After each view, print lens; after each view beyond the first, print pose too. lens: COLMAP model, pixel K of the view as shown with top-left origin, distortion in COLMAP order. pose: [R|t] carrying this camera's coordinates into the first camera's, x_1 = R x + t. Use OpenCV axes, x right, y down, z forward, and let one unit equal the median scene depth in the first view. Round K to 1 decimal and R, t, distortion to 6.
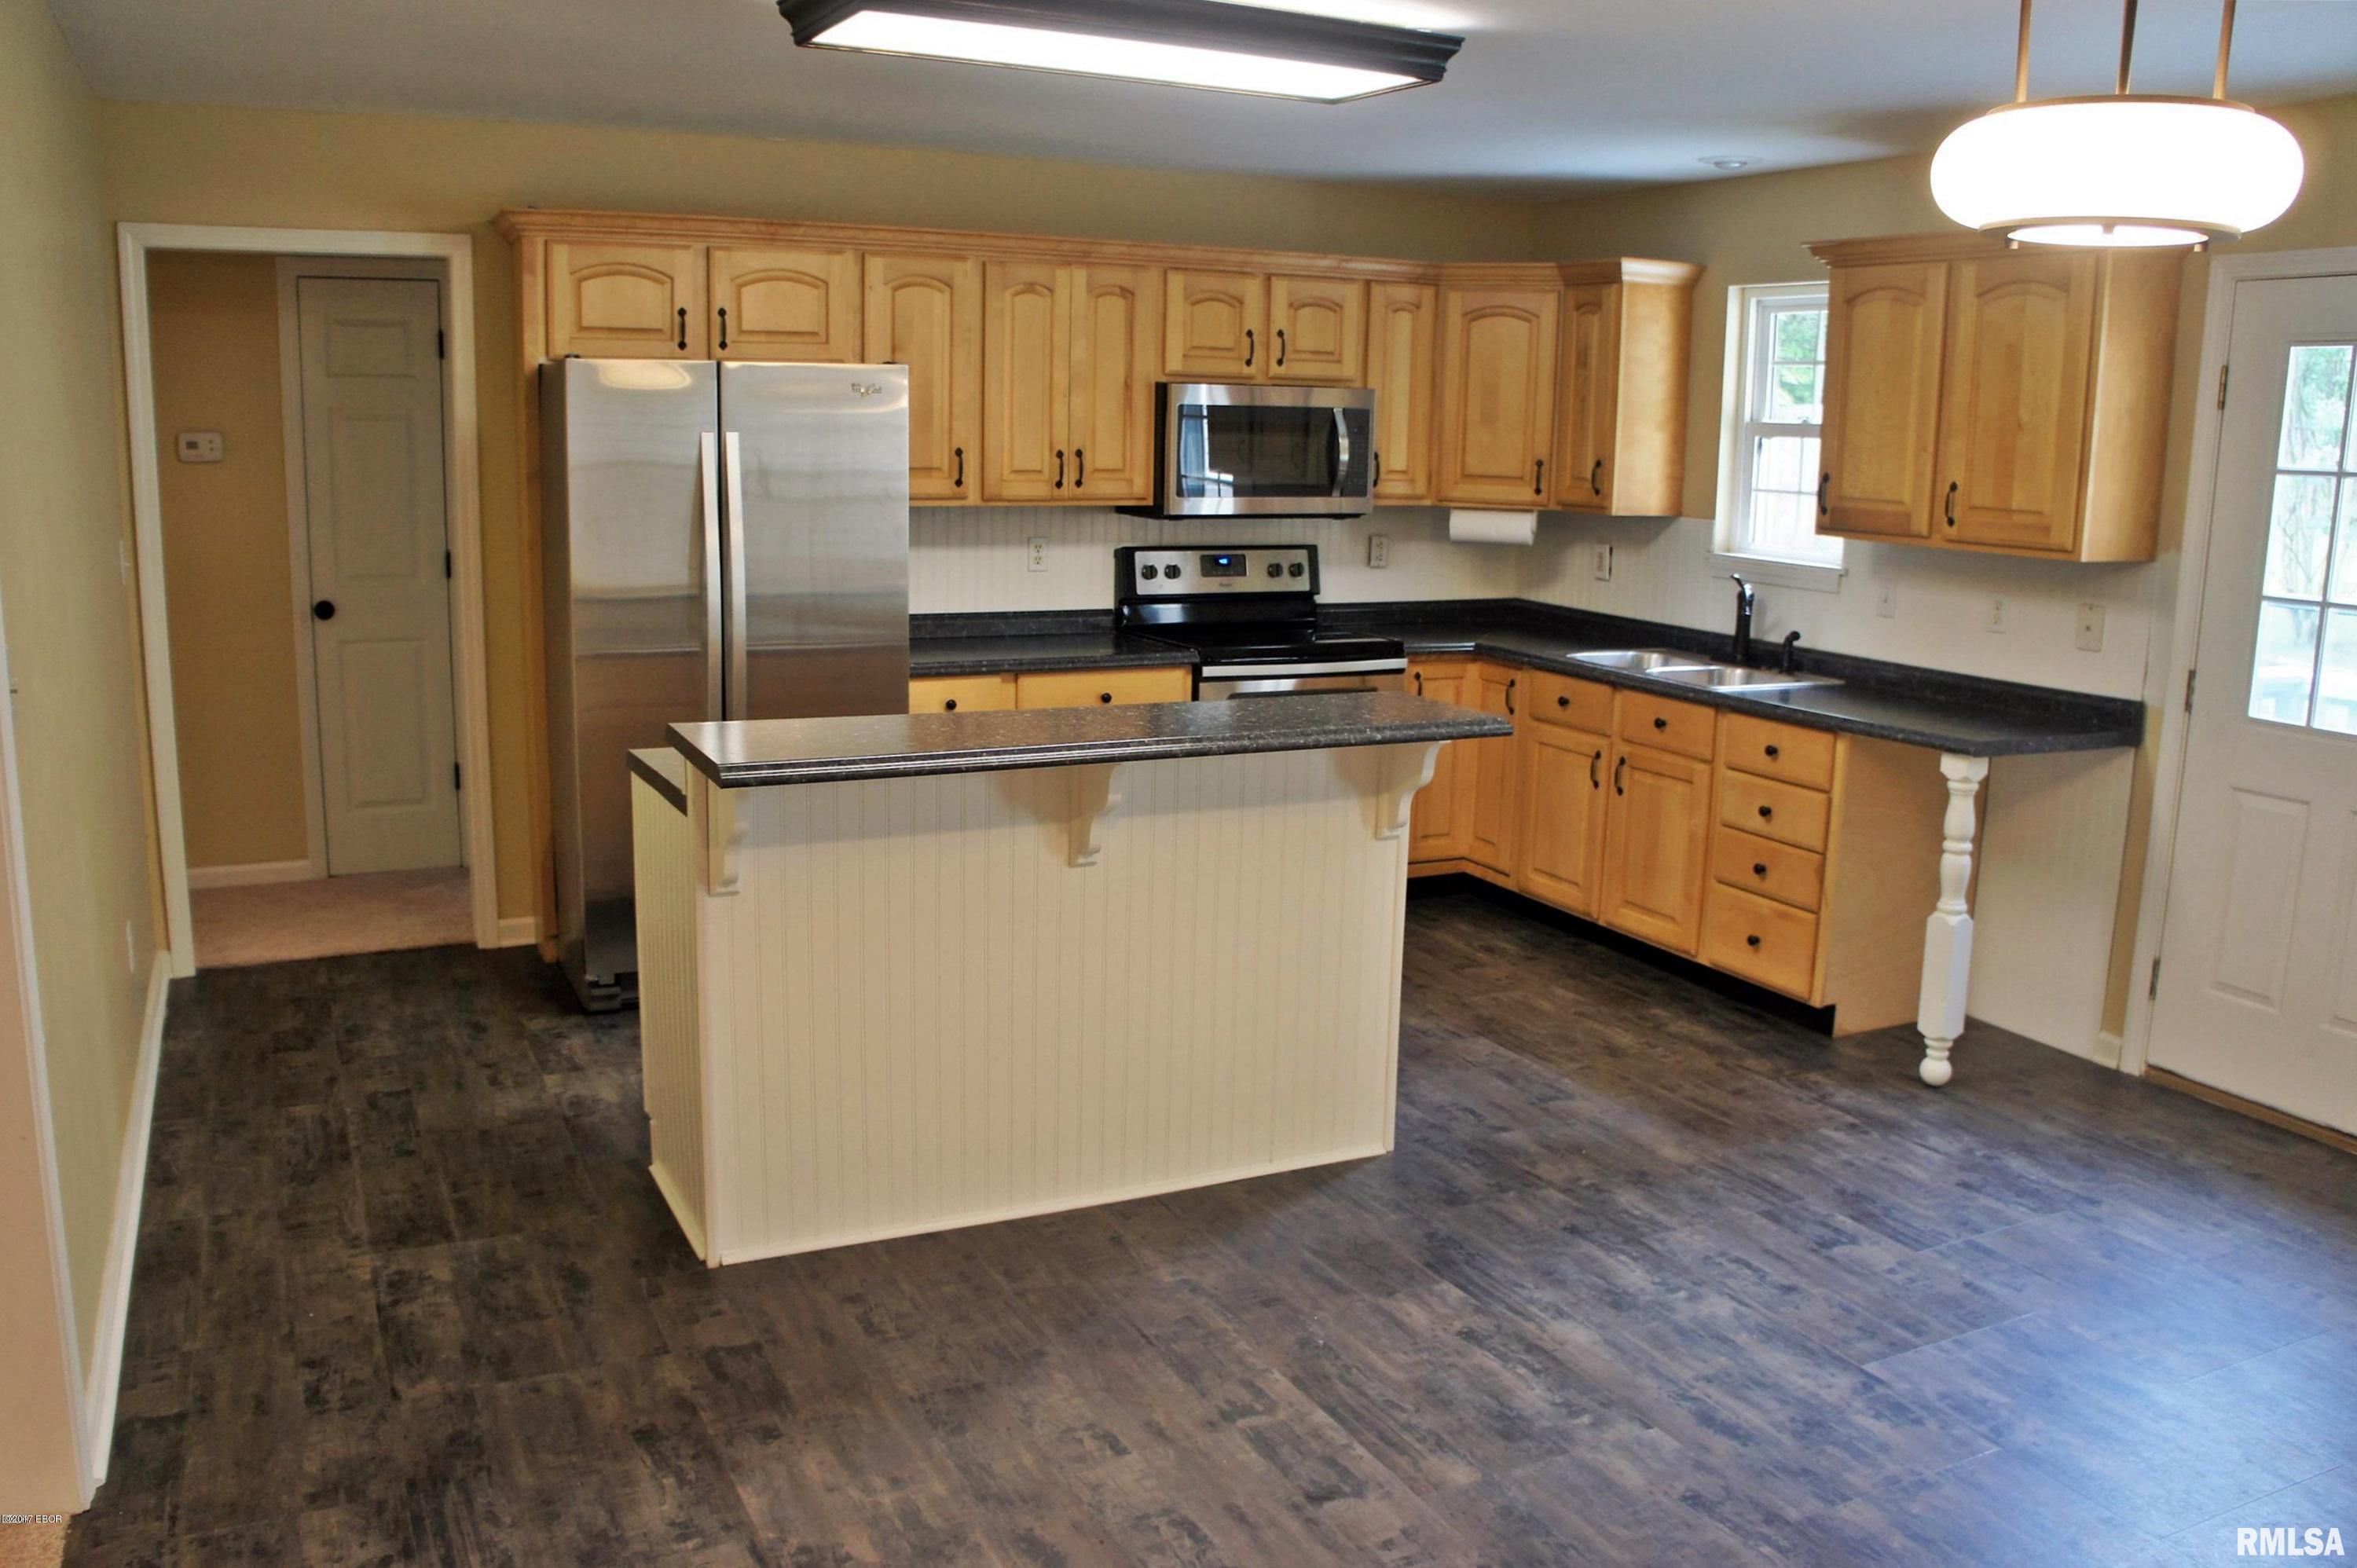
lens RADIAL K [[1851.4, 0, 1178.5], [0, 1851.4, 784.0], [0, 0, 1]] dist [-0.182921, 0.124925]
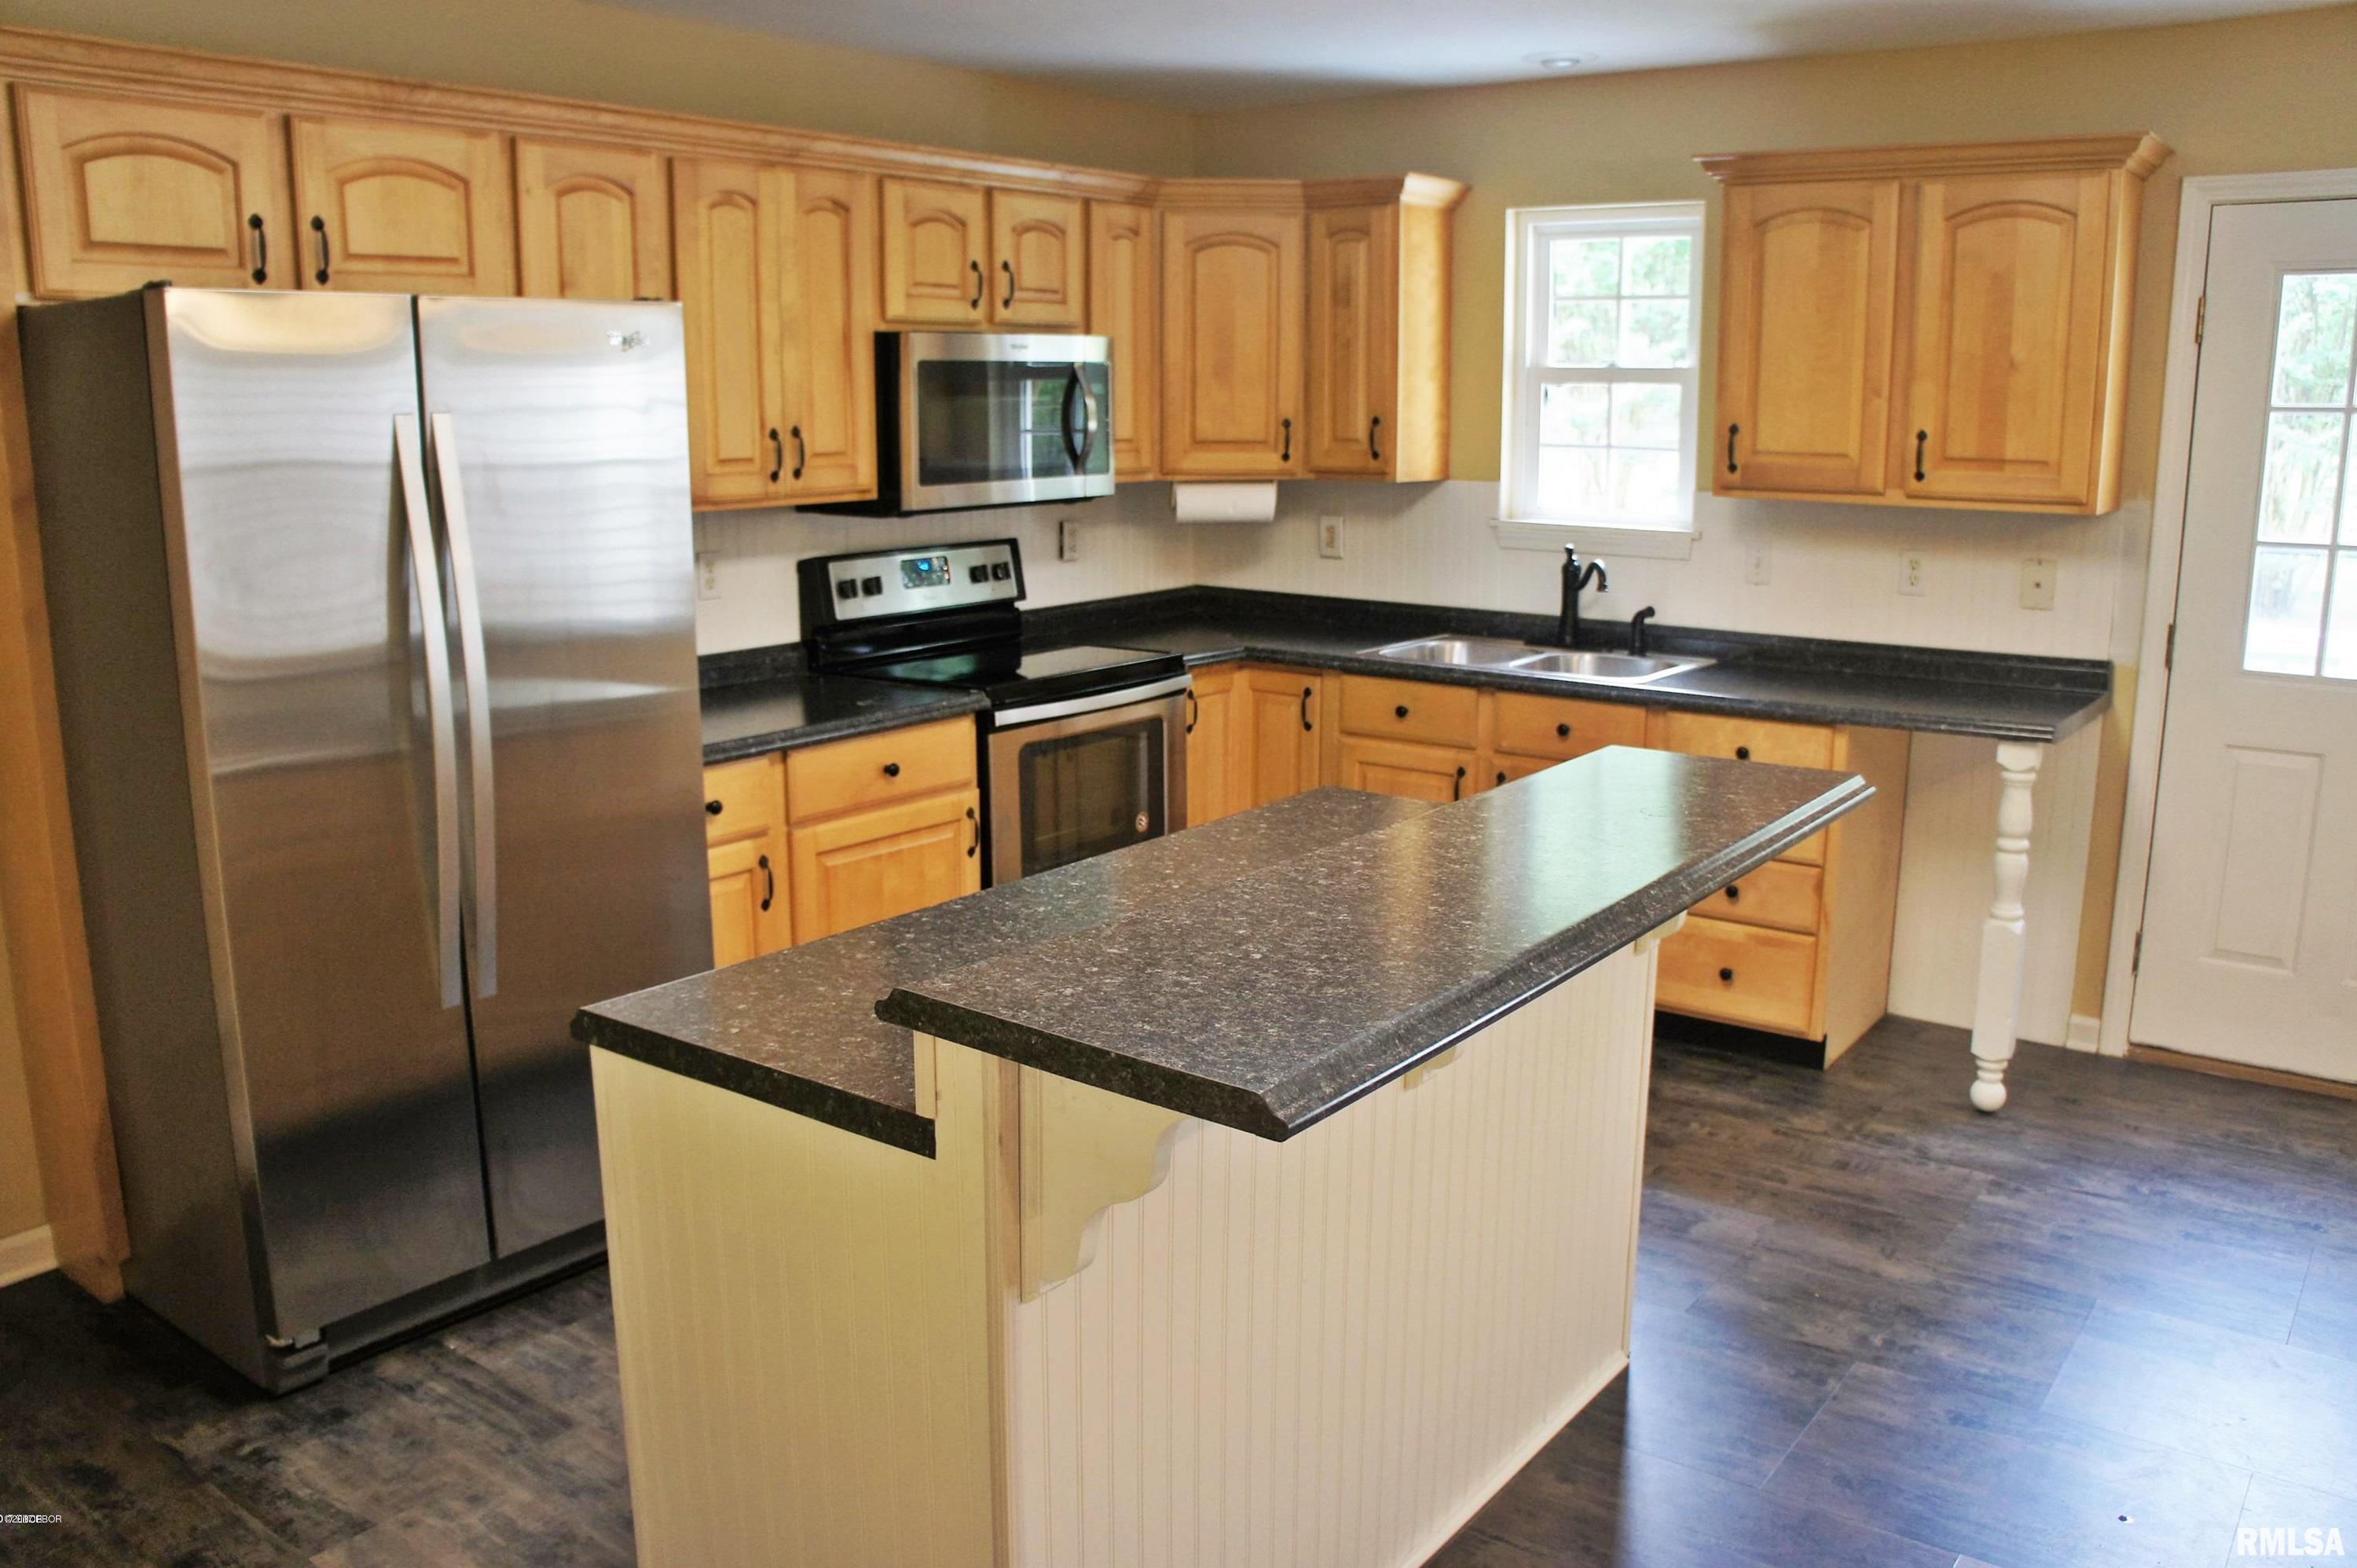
lens RADIAL K [[1851.4, 0, 1178.5], [0, 1851.4, 784.0], [0, 0, 1]] dist [-0.182921, 0.124925]
pose [[0.897843, -0.111702, 0.425912, -0.248820], [0.104114, 0.993714, 0.041140, -0.059639], [-0.427830, 0.007406, 0.903829, 0.307545]]
